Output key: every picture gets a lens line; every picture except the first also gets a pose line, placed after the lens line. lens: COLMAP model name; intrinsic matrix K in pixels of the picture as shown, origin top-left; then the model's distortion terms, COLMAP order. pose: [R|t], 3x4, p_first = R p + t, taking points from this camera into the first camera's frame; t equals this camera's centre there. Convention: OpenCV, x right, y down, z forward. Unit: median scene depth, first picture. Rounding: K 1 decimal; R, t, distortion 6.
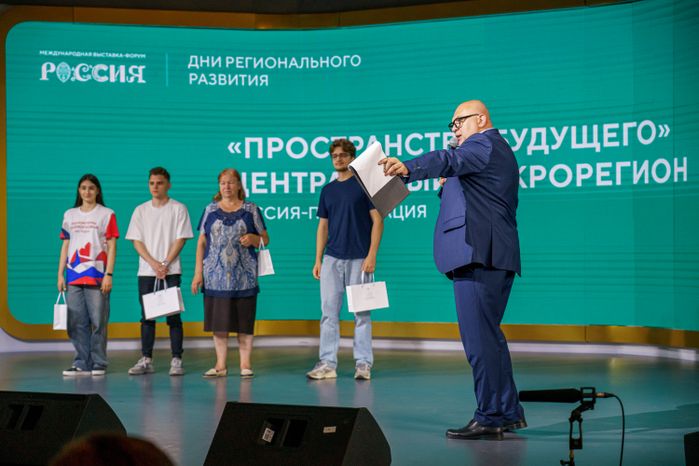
lens RADIAL K [[1419.8, 0, 349.1], [0, 1419.8, 233.5], [0, 0, 1]] dist [0.117529, 0.000000]
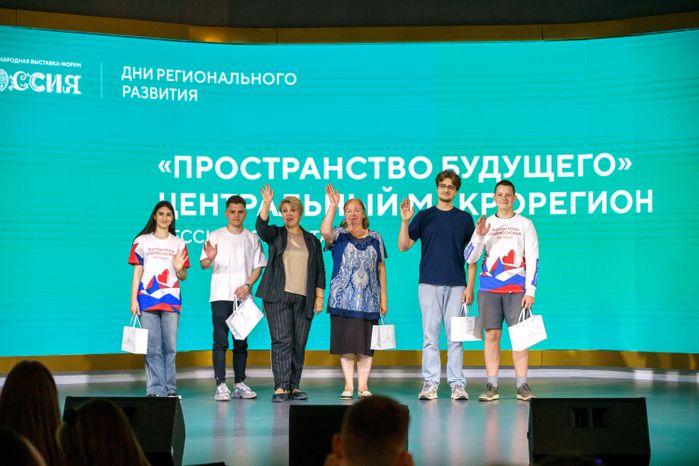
lens RADIAL K [[1912.9, 0, 351.3], [0, 1912.9, 235.7], [0, 0, 1]] dist [0.226087, 0.000000]
pose [[0.926413, 0.009211, 0.376397, -0.454966], [-0.005750, 0.999930, -0.010316, -0.002635], [-0.376466, 0.007393, 0.926401, -0.219230]]
